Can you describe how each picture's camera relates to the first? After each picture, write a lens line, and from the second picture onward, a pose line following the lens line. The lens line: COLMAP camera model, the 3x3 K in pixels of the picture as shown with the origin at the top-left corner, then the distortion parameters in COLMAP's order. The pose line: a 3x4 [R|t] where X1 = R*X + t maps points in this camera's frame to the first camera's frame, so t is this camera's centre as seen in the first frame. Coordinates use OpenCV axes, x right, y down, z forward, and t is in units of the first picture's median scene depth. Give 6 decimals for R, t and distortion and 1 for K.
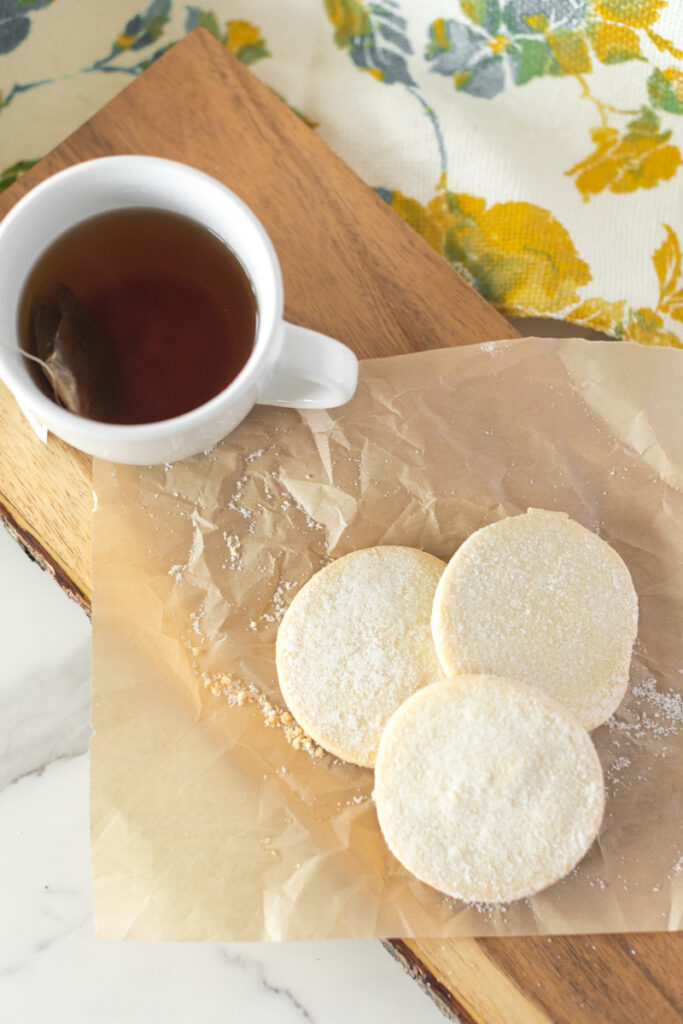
lens RADIAL K [[1678.7, 0, 308.7], [0, 1678.7, 513.2], [0, 0, 1]] dist [0.015806, 0.057509]
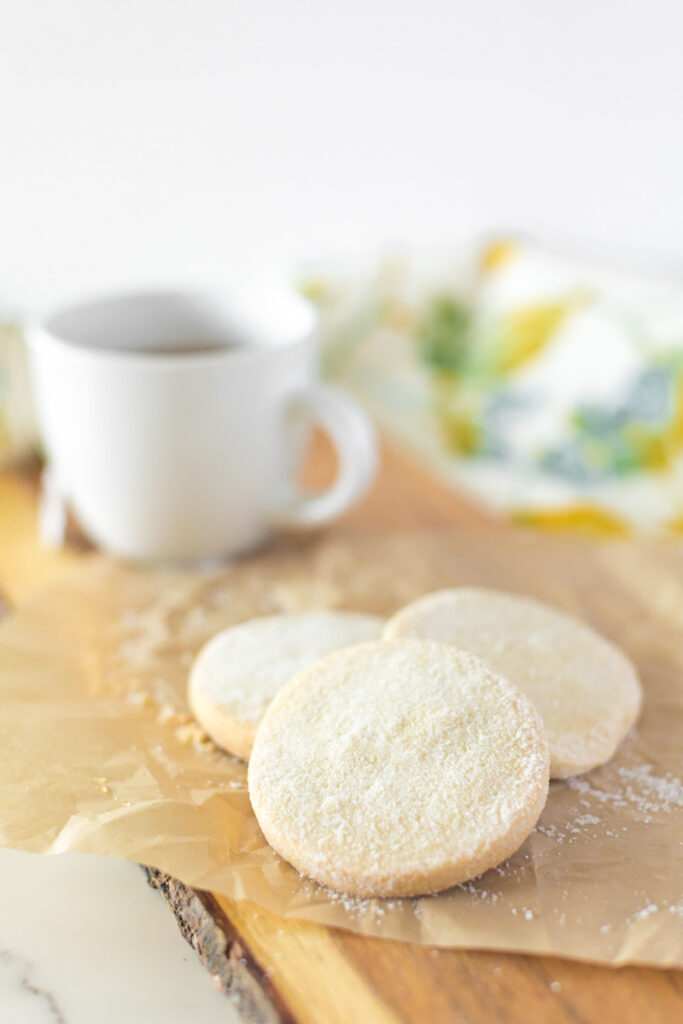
lens RADIAL K [[1539.7, 0, 338.7], [0, 1539.7, 485.2], [0, 0, 1]] dist [-0.078746, 0.098758]
pose [[0.961729, 0.109234, -0.251288, 0.243308], [-0.267531, 0.572493, -0.775035, 0.641188], [0.059200, 0.812601, 0.579806, 0.501275]]
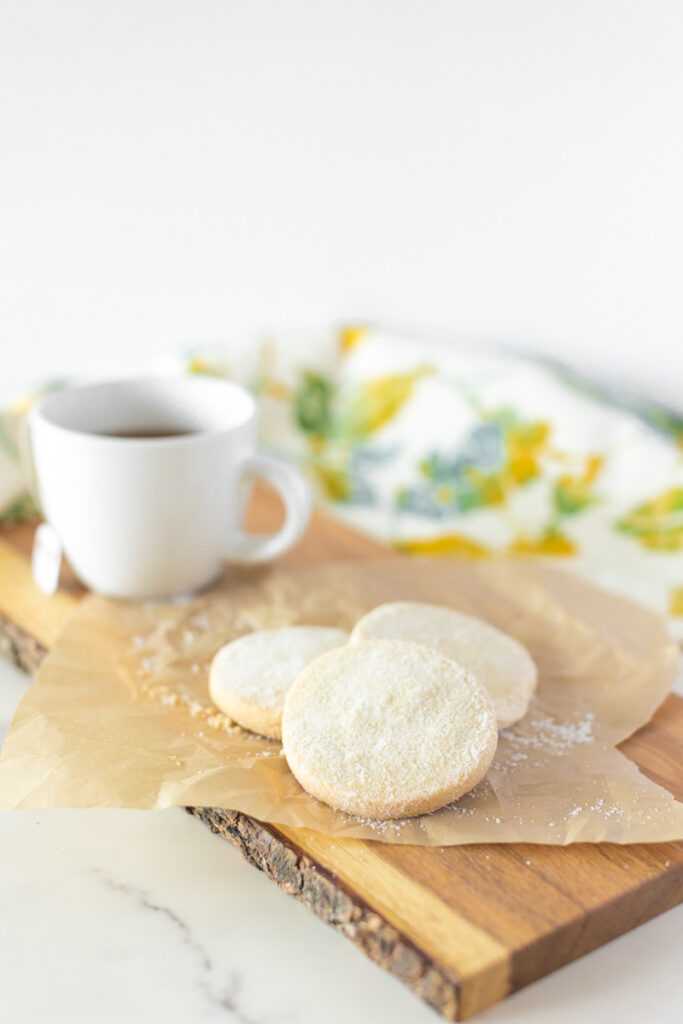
lens RADIAL K [[1489.8, 0, 341.5], [0, 1489.8, 512.0], [0, 0, 1]] dist [-0.056730, -0.019802]
pose [[0.995973, 0.059058, -0.067448, 0.133784], [-0.089210, 0.578440, -0.810832, 0.857925], [-0.008872, 0.813584, 0.581379, 0.347488]]
